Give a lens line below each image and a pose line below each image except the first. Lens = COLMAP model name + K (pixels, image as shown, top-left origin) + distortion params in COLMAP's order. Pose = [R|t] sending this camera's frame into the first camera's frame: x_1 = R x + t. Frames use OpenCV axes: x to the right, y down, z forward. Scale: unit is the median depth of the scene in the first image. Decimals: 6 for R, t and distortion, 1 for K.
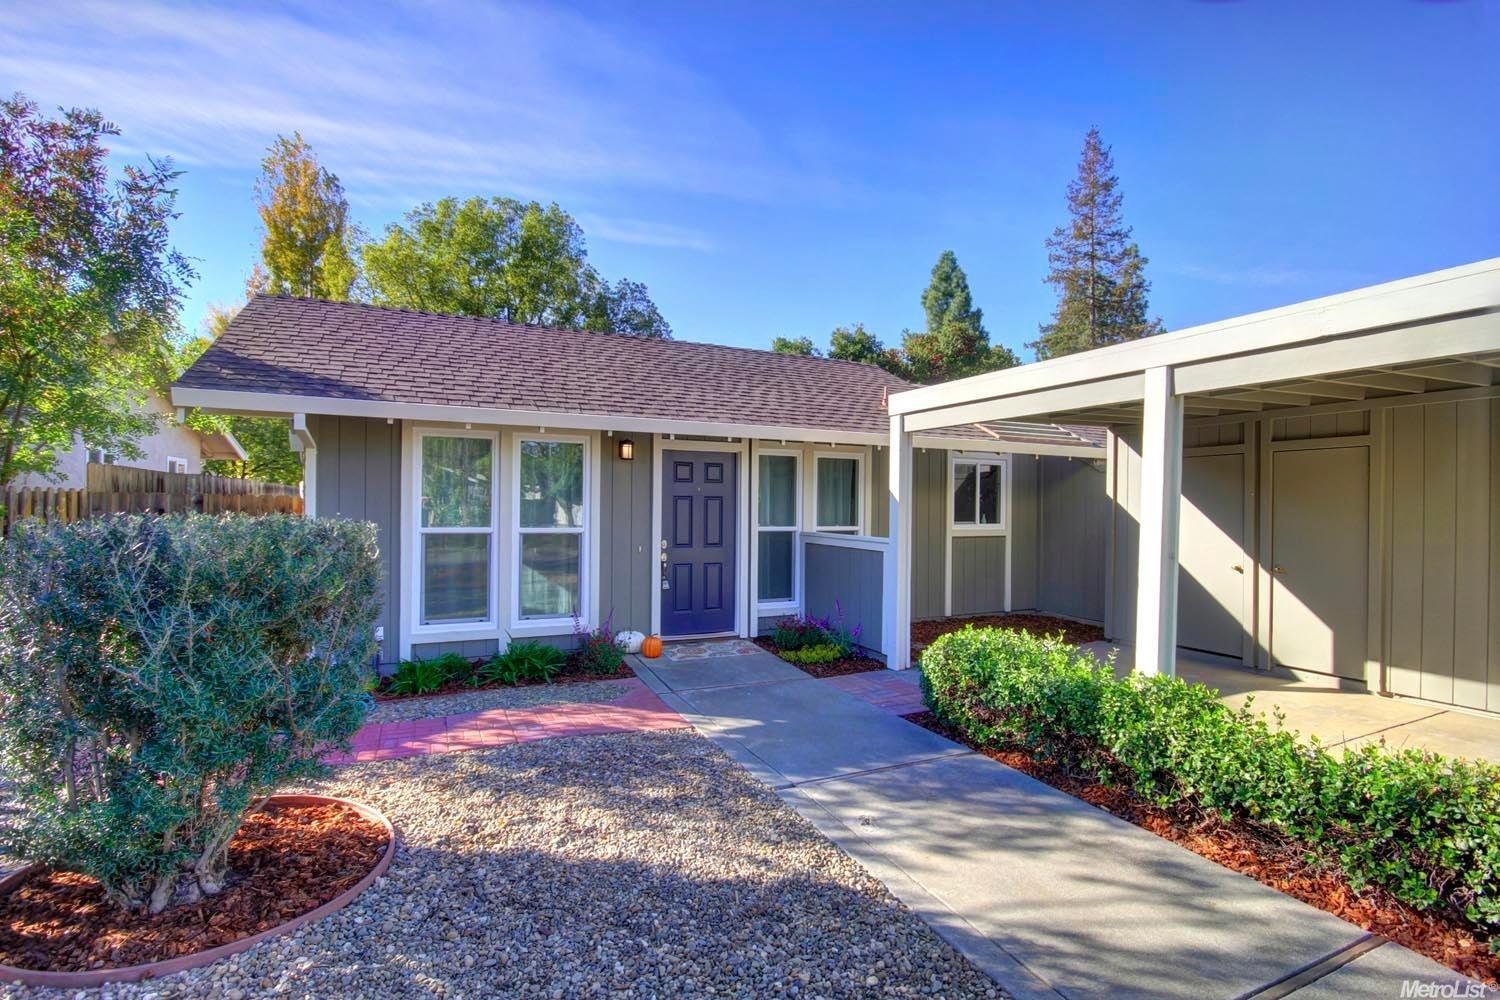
lens RADIAL K [[696.1, 0, 746.2], [0, 696.1, 504.4], [0, 0, 1]] dist [-0.000800, -0.001012]
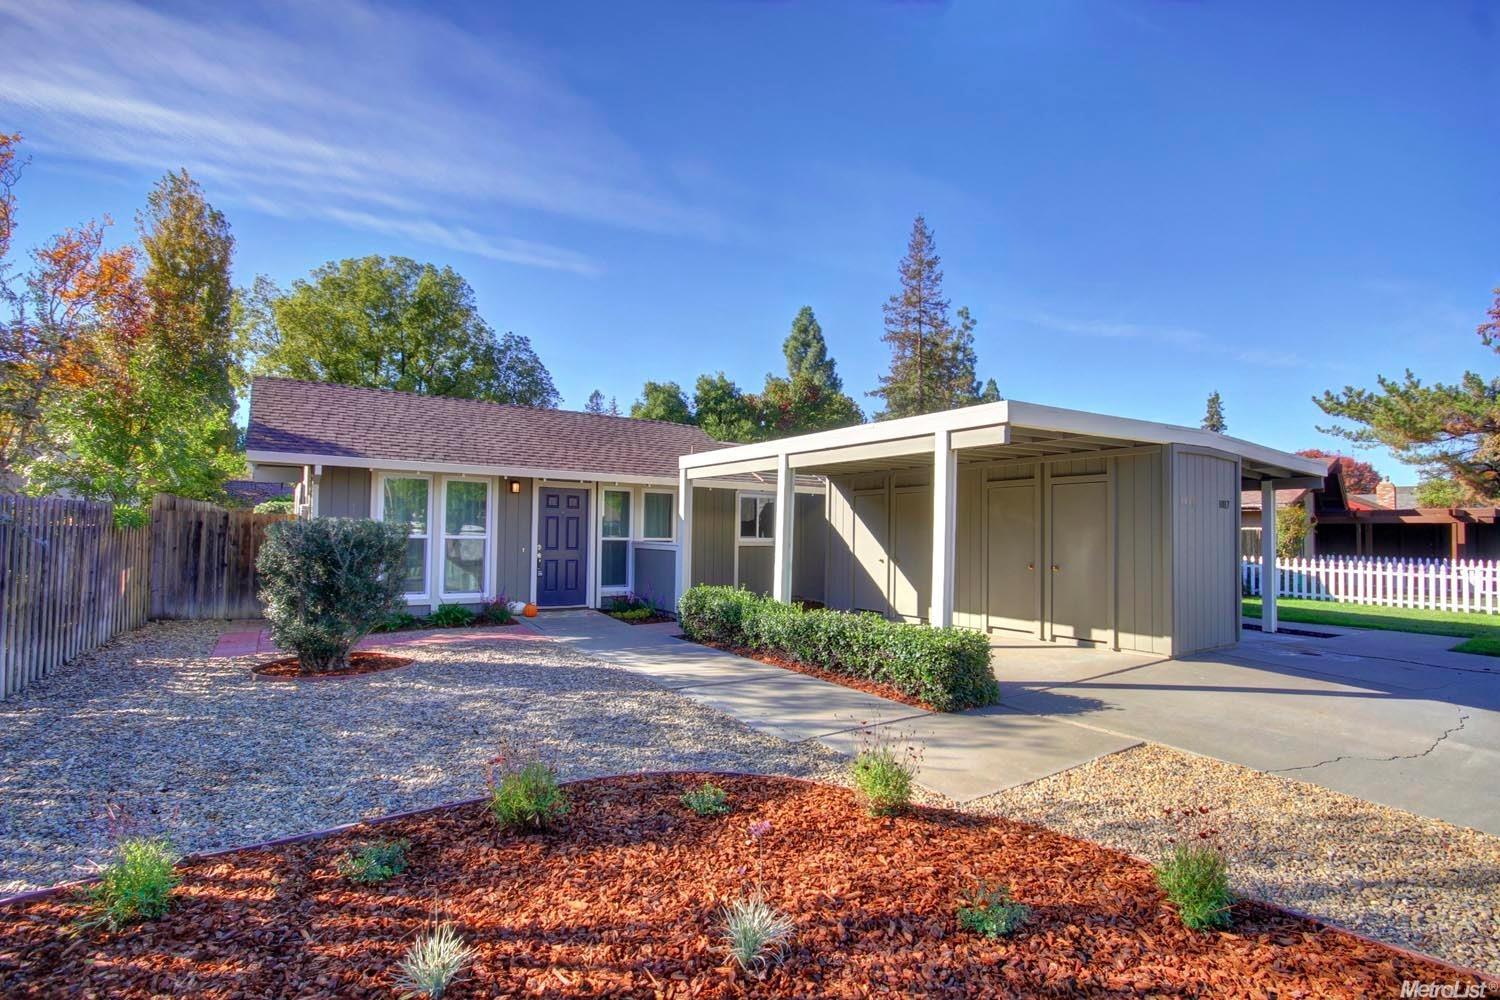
lens RADIAL K [[705.9, 0, 754.6], [0, 705.9, 514.1], [0, 0, 1]] dist [-0.005244, -0.000201]
pose [[0.985472, 0.008650, 0.169620, 0.035205], [-0.004399, 0.999667, -0.025420, 0.008185], [-0.169783, 0.024304, 0.985182, -0.253993]]
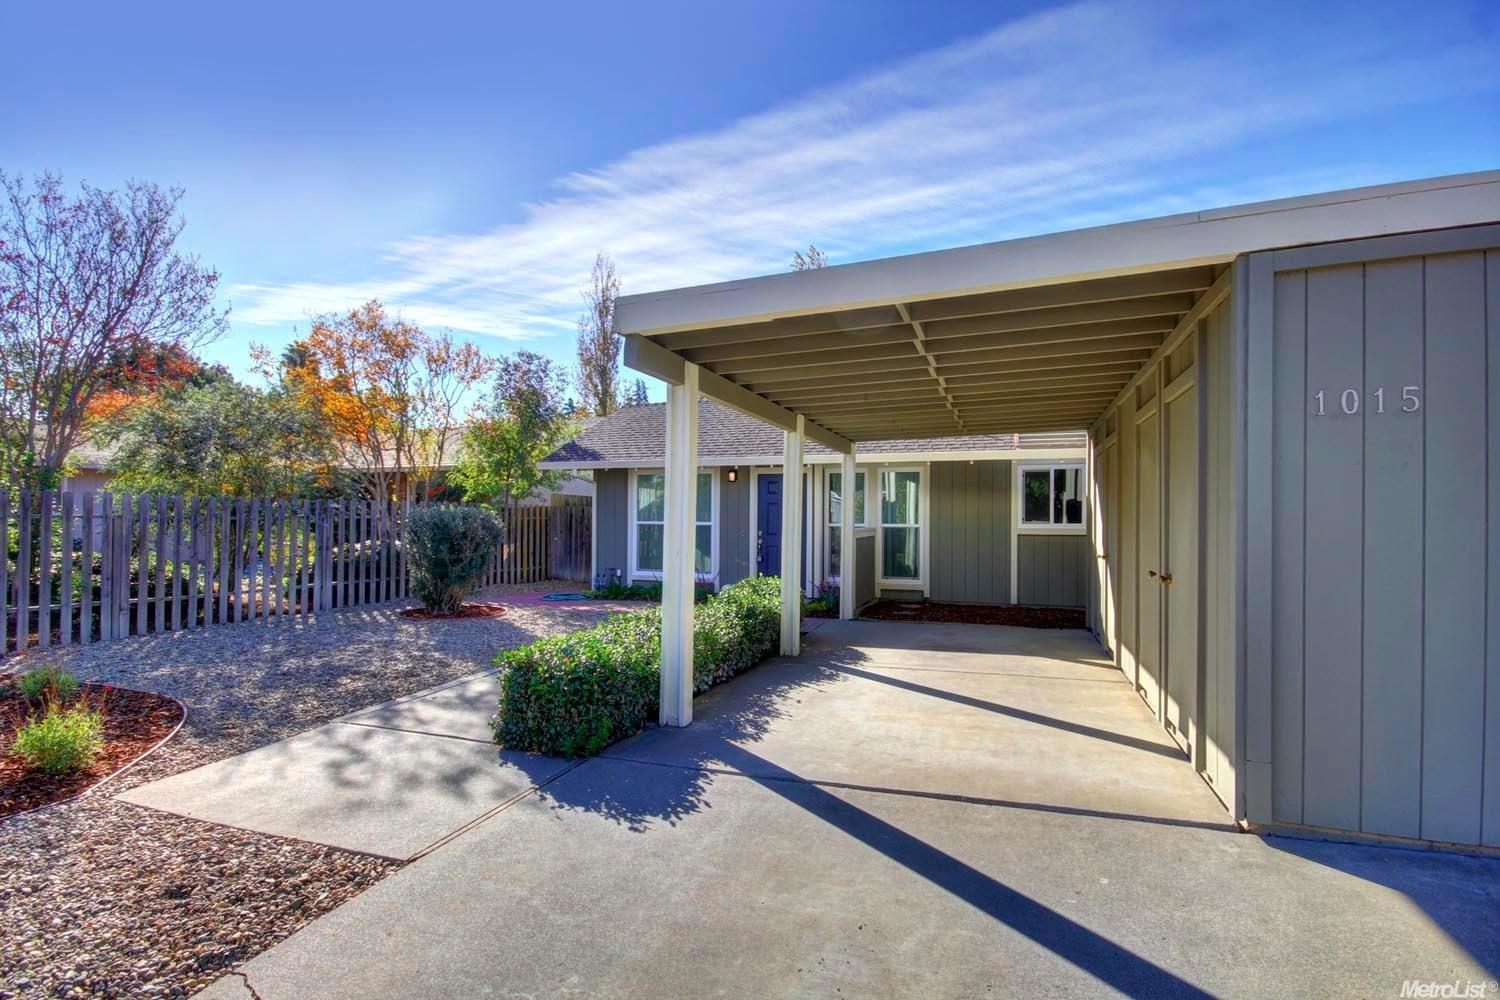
lens RADIAL K [[705.9, 0, 754.6], [0, 705.9, 514.1], [0, 0, 1]] dist [-0.005244, -0.000201]
pose [[0.683362, -0.013697, -0.729951, 0.420966], [0.005323, 0.999891, -0.013779, 0.013729], [0.730060, 0.005530, 0.683360, -0.047194]]
